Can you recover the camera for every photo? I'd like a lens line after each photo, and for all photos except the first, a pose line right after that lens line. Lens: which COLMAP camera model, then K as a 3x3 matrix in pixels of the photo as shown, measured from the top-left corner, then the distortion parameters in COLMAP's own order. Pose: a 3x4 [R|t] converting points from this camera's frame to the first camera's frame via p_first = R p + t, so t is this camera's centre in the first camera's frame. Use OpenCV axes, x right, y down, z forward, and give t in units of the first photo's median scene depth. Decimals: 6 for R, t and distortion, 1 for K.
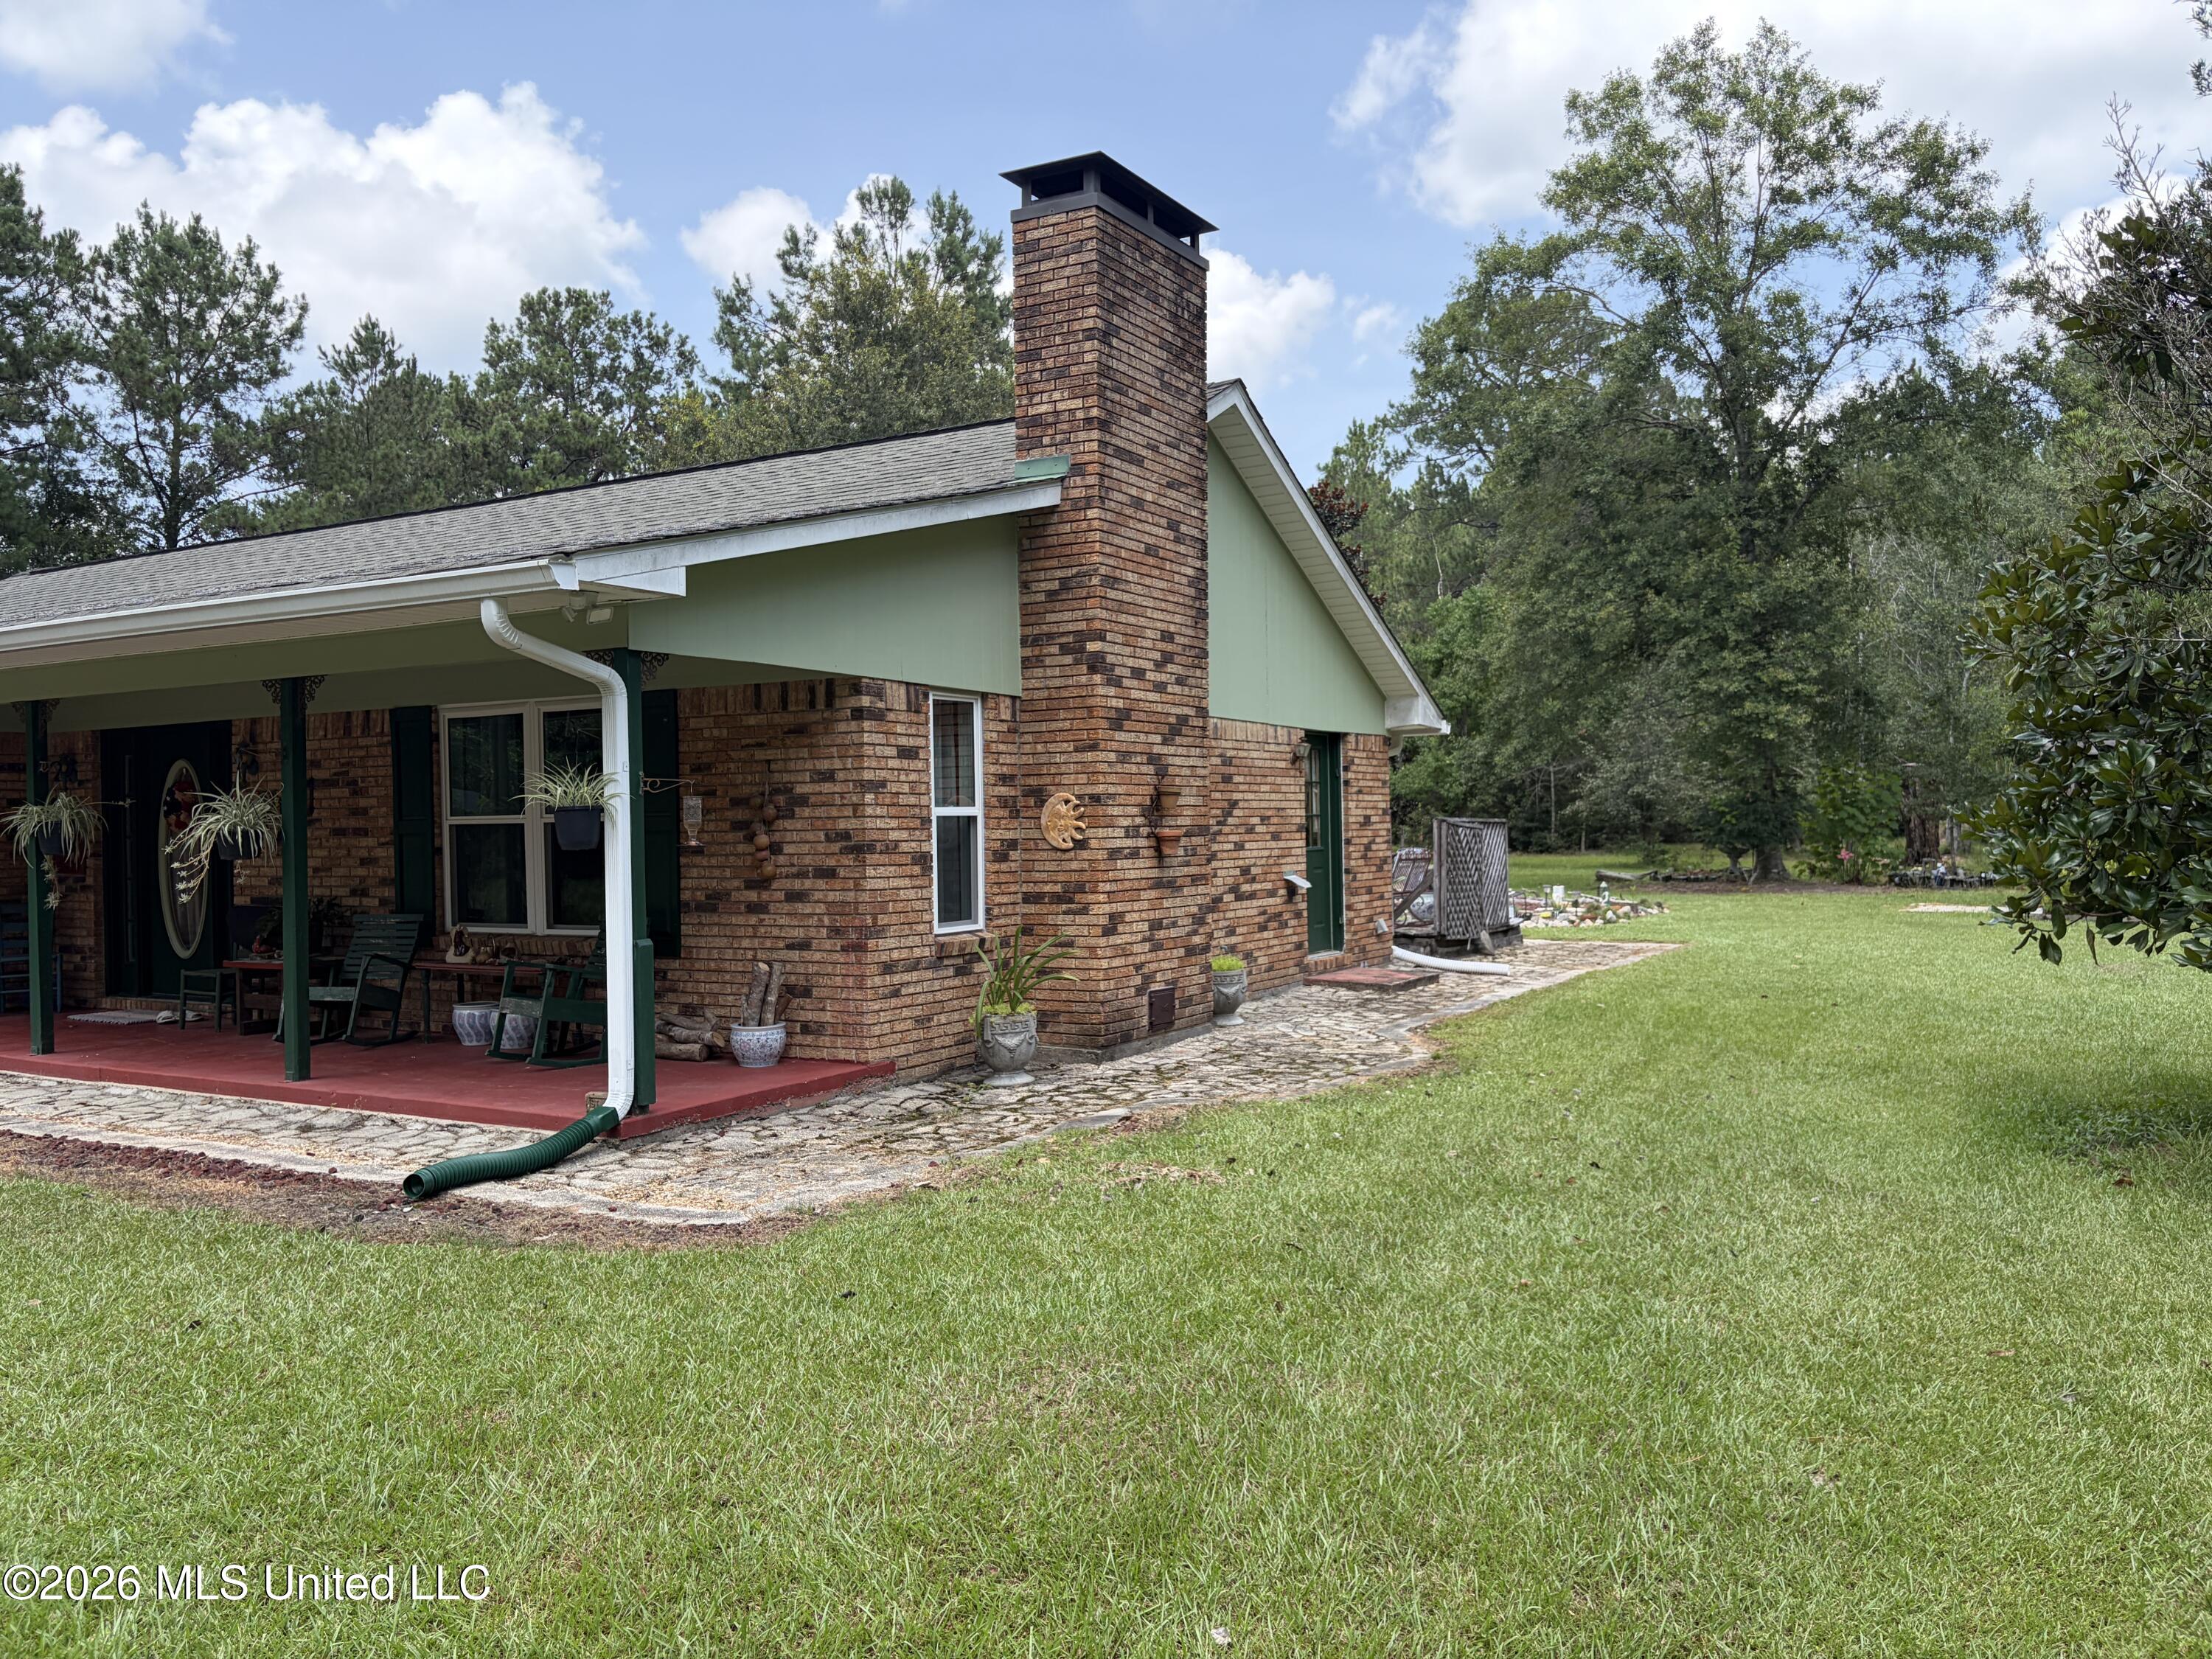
lens RADIAL K [[1672.5, 0, 1107.4], [0, 1672.5, 831.4], [0, 0, 1]] dist [0.015069, 0.003526]
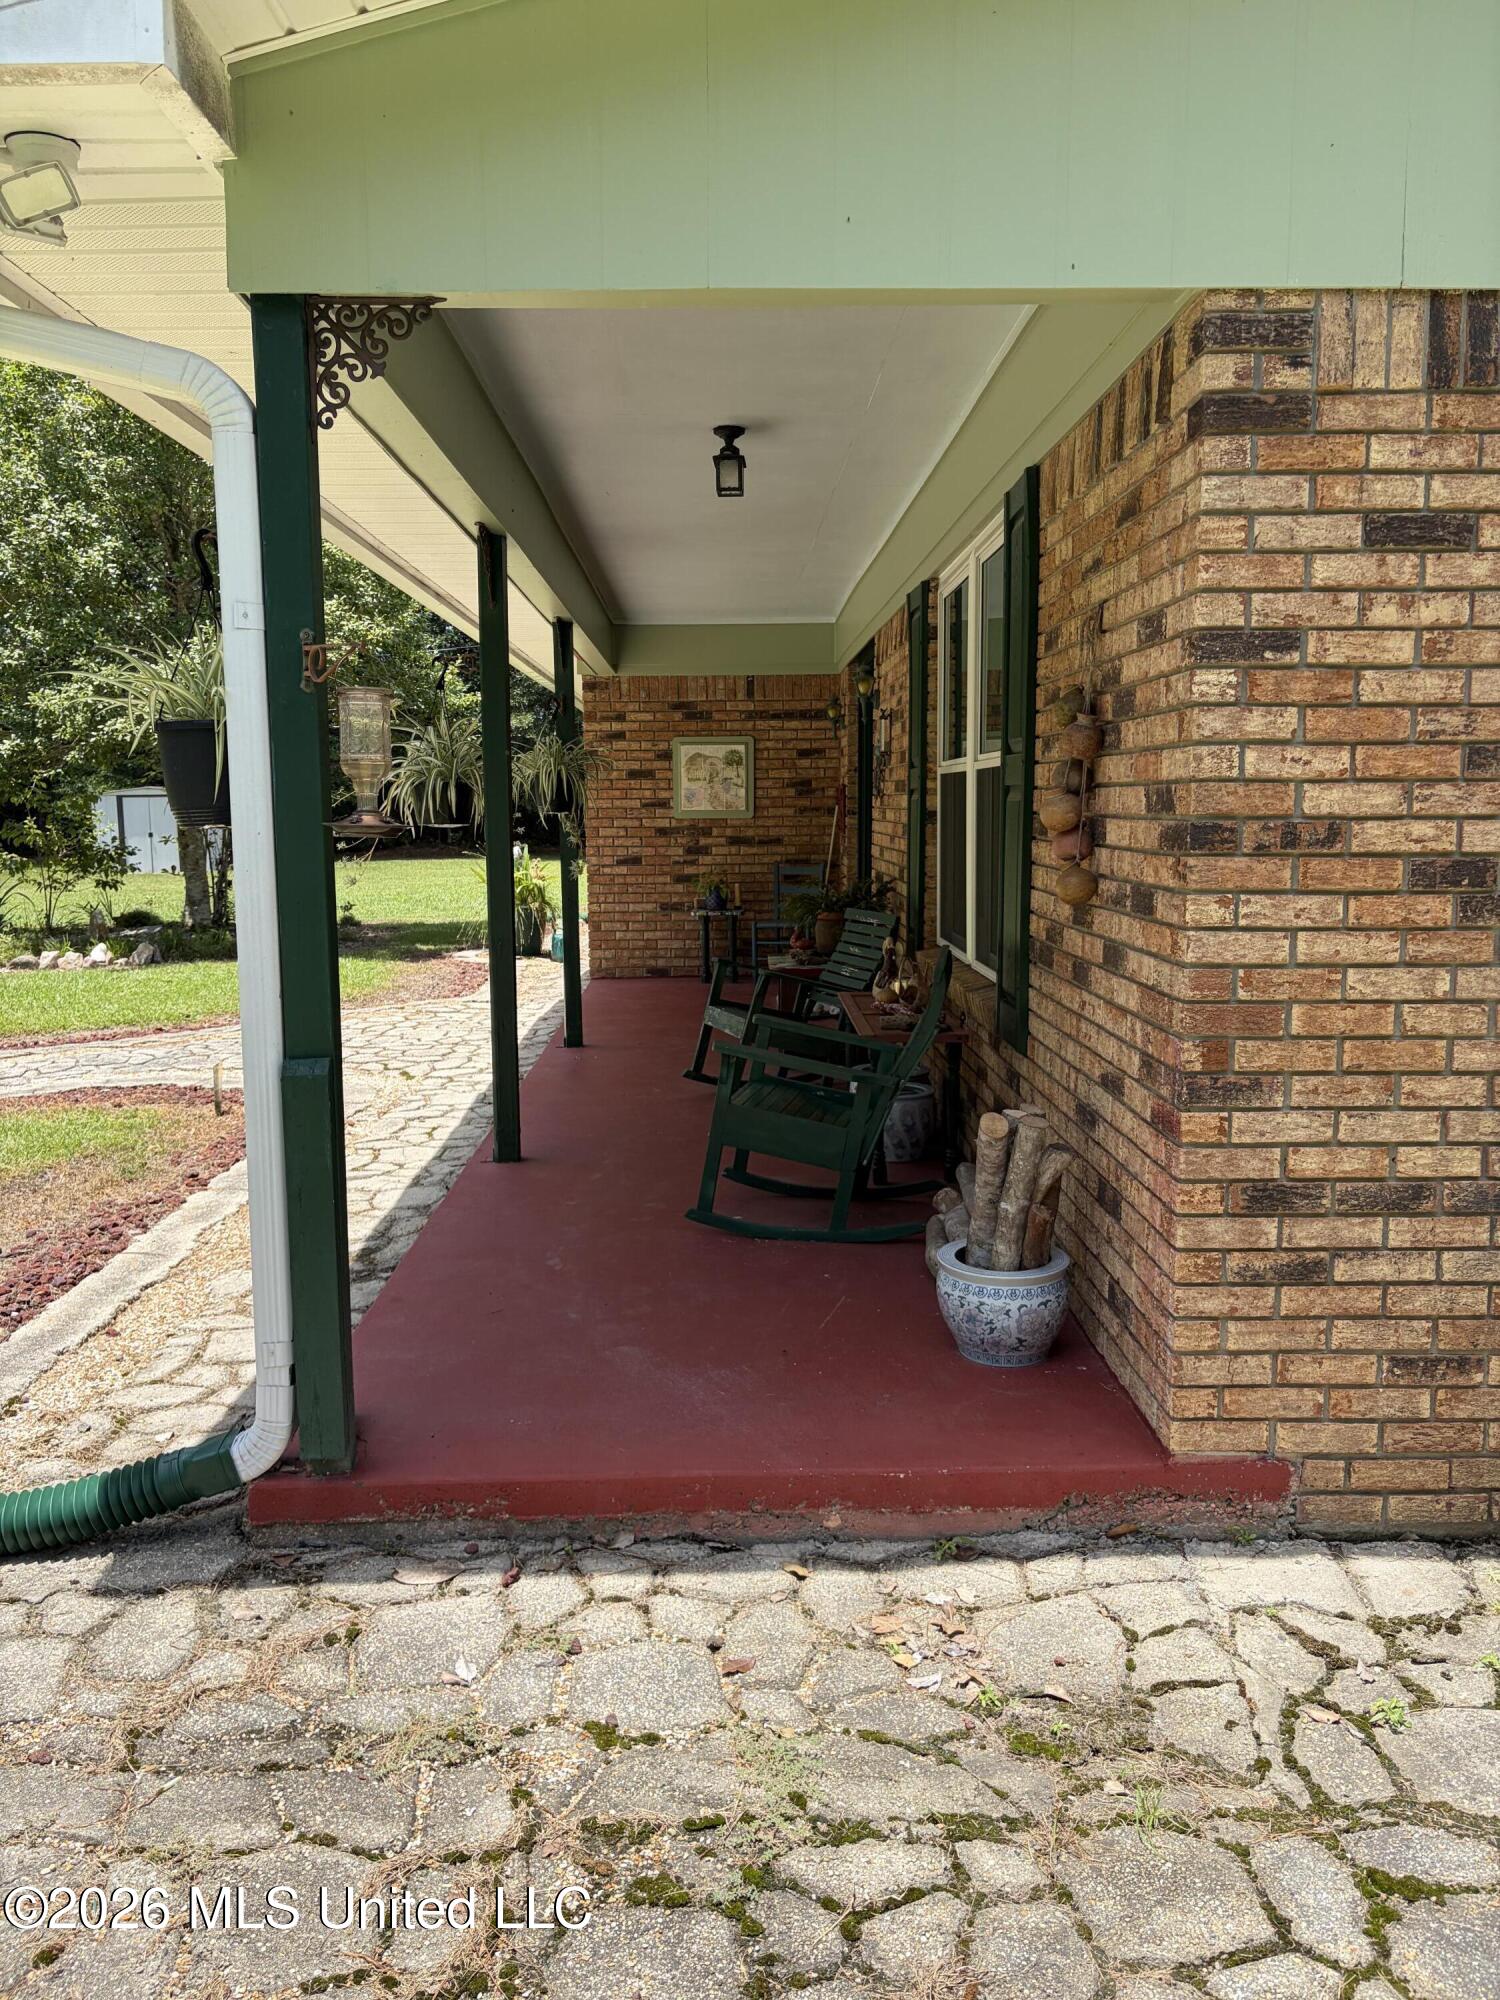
lens RADIAL K [[1512.2, 0, 746.4], [0, 1512.2, 997.2], [0, 0, 1]] dist [0.015069, 0.003526]
pose [[0.524857, 0.120975, -0.842550, 0.064543], [-0.001178, 0.989951, 0.141405, -0.001122], [0.851189, -0.073225, 0.519726, 0.754473]]
